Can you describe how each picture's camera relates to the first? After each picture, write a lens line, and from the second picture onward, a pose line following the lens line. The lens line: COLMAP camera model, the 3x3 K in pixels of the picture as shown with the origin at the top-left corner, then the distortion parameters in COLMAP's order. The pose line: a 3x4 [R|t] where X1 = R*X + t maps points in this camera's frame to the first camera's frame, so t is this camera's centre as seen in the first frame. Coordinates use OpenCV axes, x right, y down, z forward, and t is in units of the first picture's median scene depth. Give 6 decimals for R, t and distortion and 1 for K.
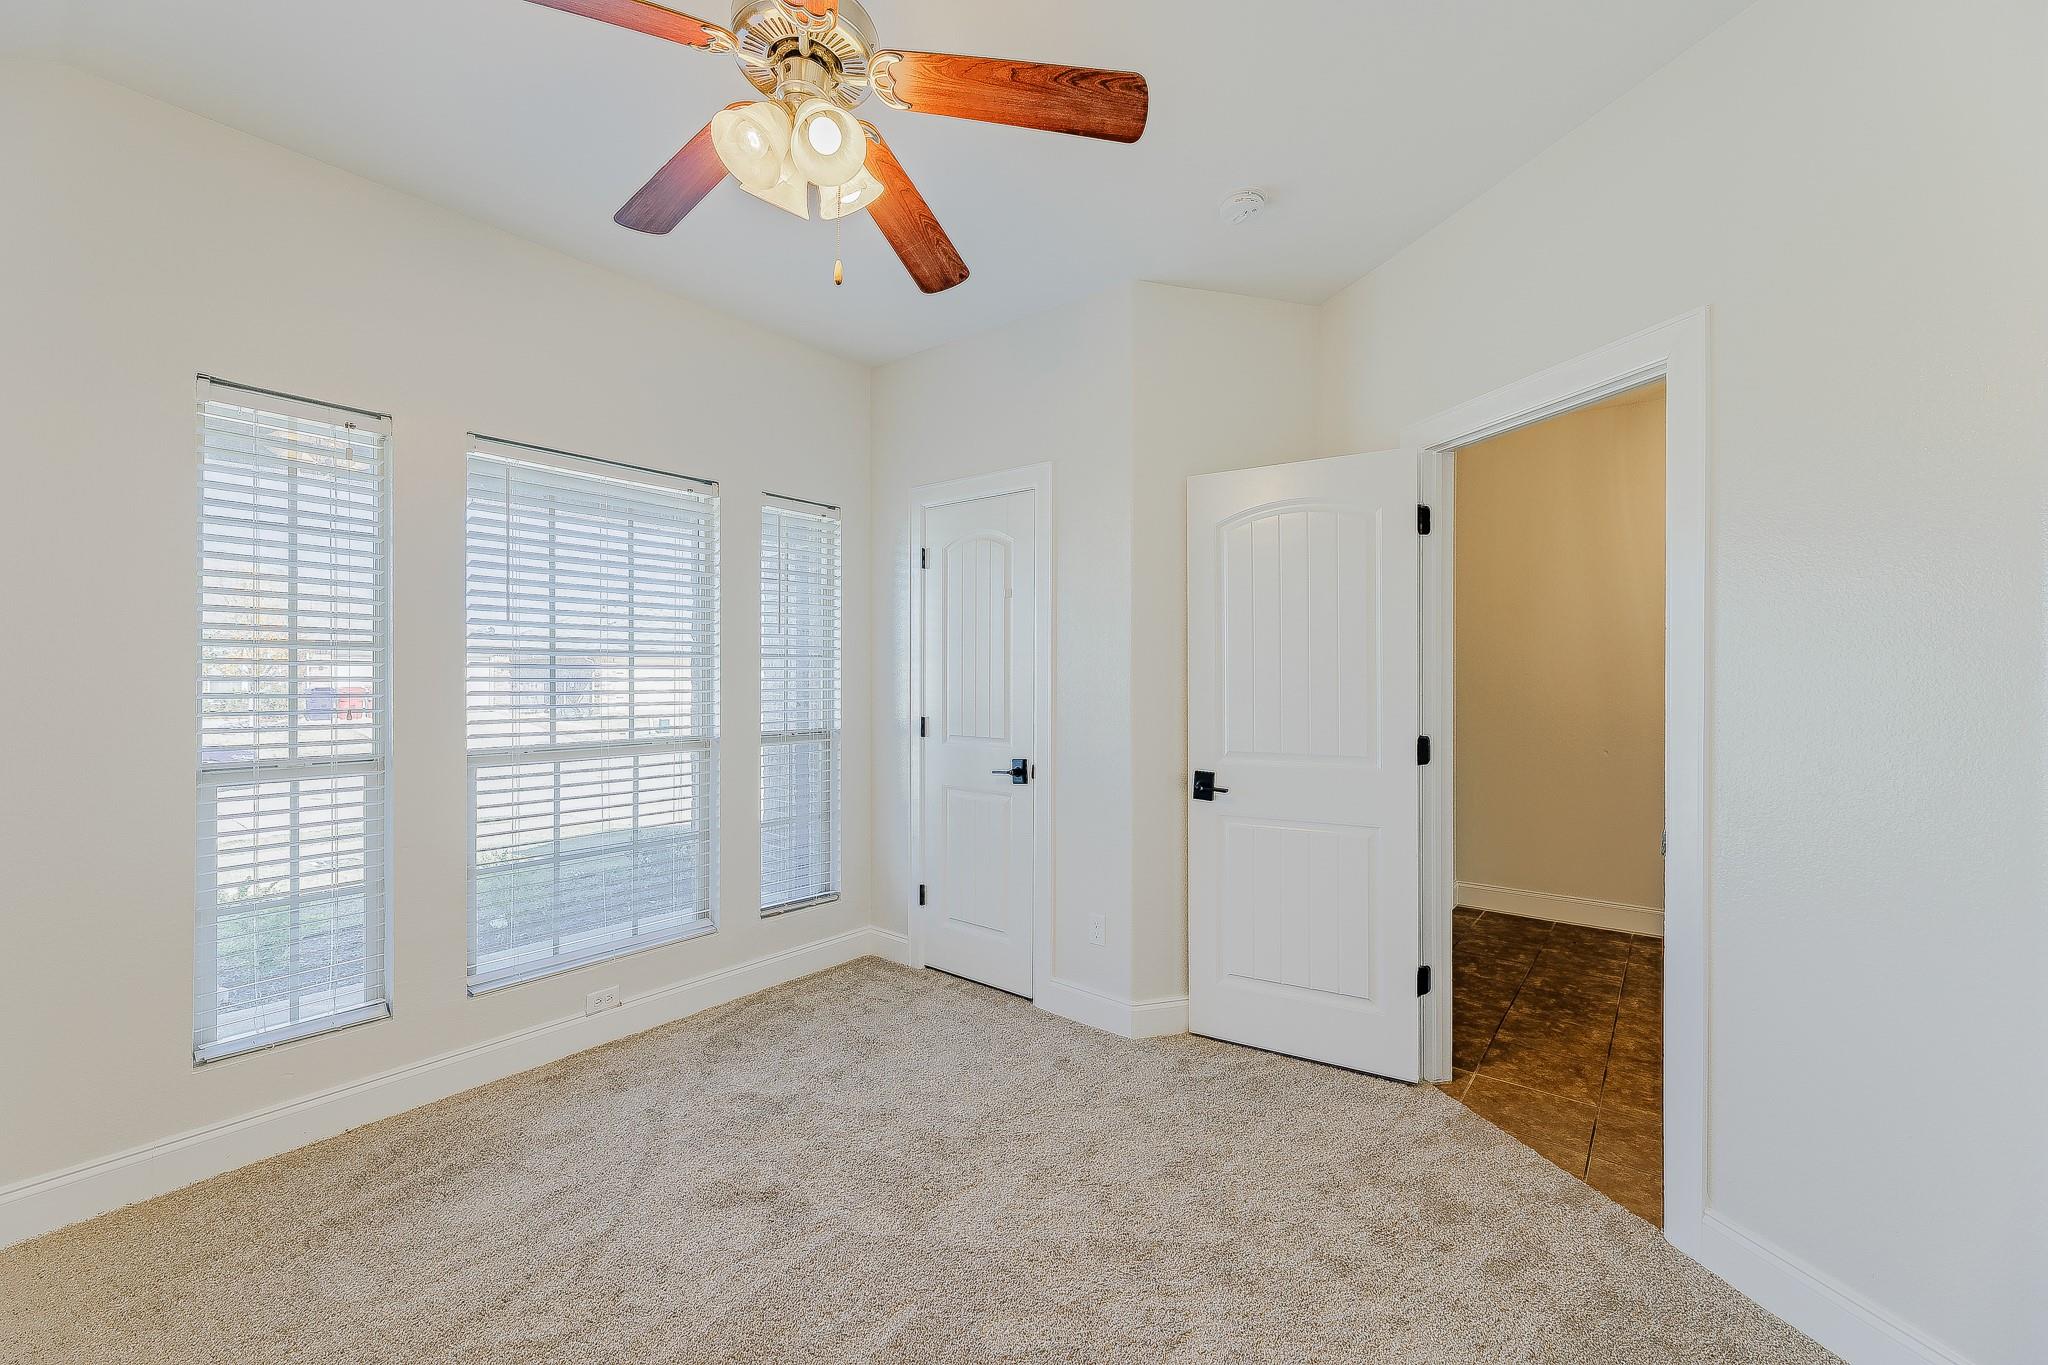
lens RADIAL K [[812.7, 0, 1021.3], [0, 812.7, 681.3], [0, 0, 1]] dist [-0.012315, 0.000139]
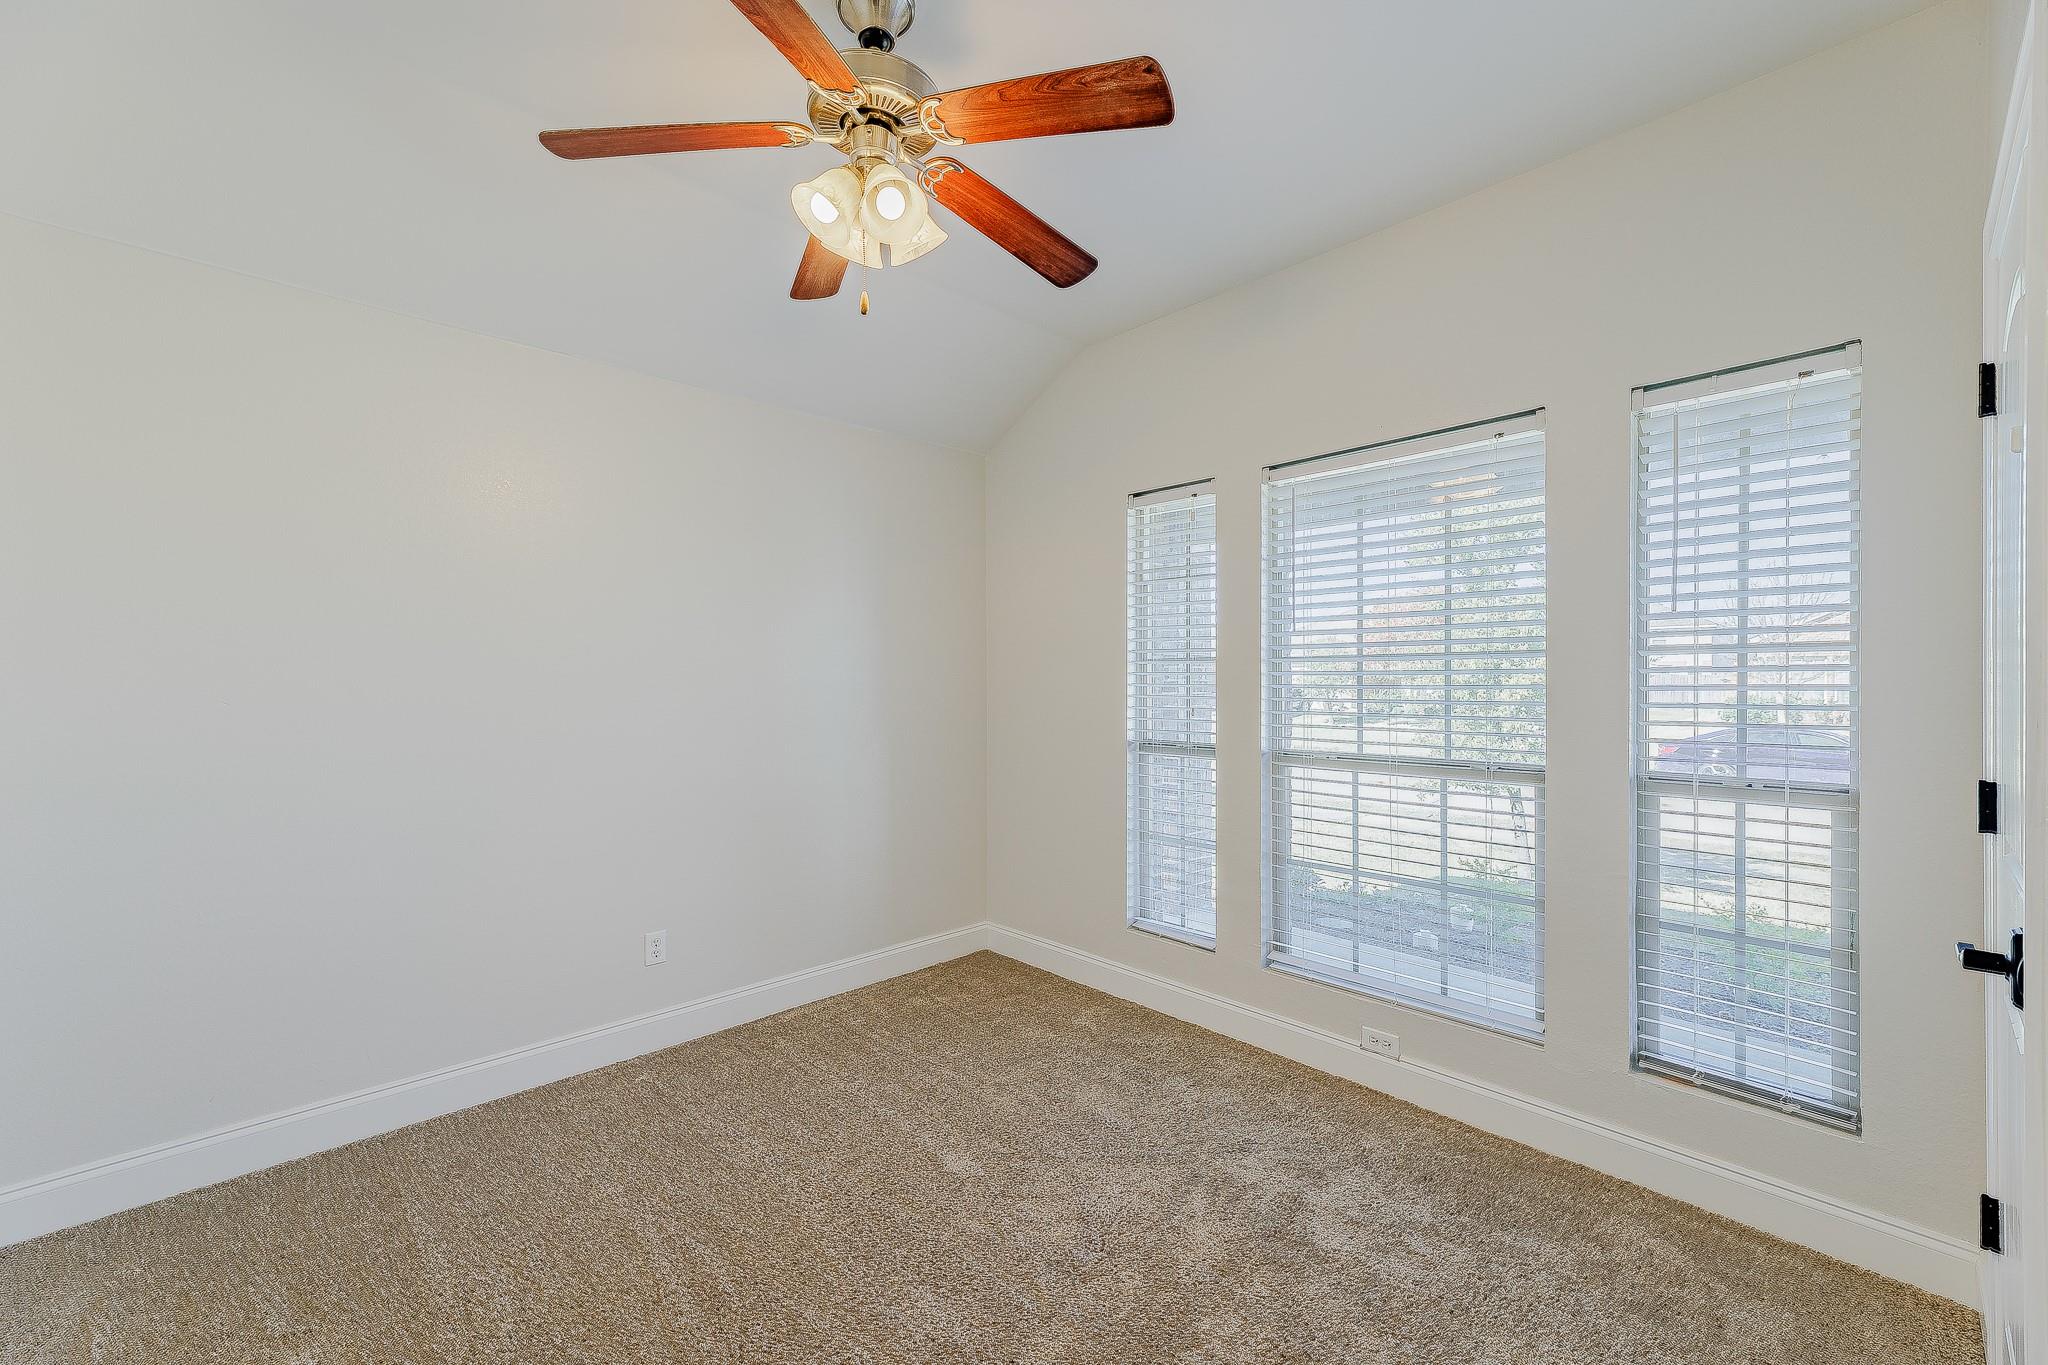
lens RADIAL K [[1101.5, 0, 1022.2], [0, 1101.5, 682.9], [0, 0, 1]] dist [0.002156, 0.000427]
pose [[-0.293584, -0.005646, -0.955917, 0.655187], [-0.005122, 0.999977, -0.004333, 0.001043], [0.955920, 0.003624, -0.293606, 0.825494]]
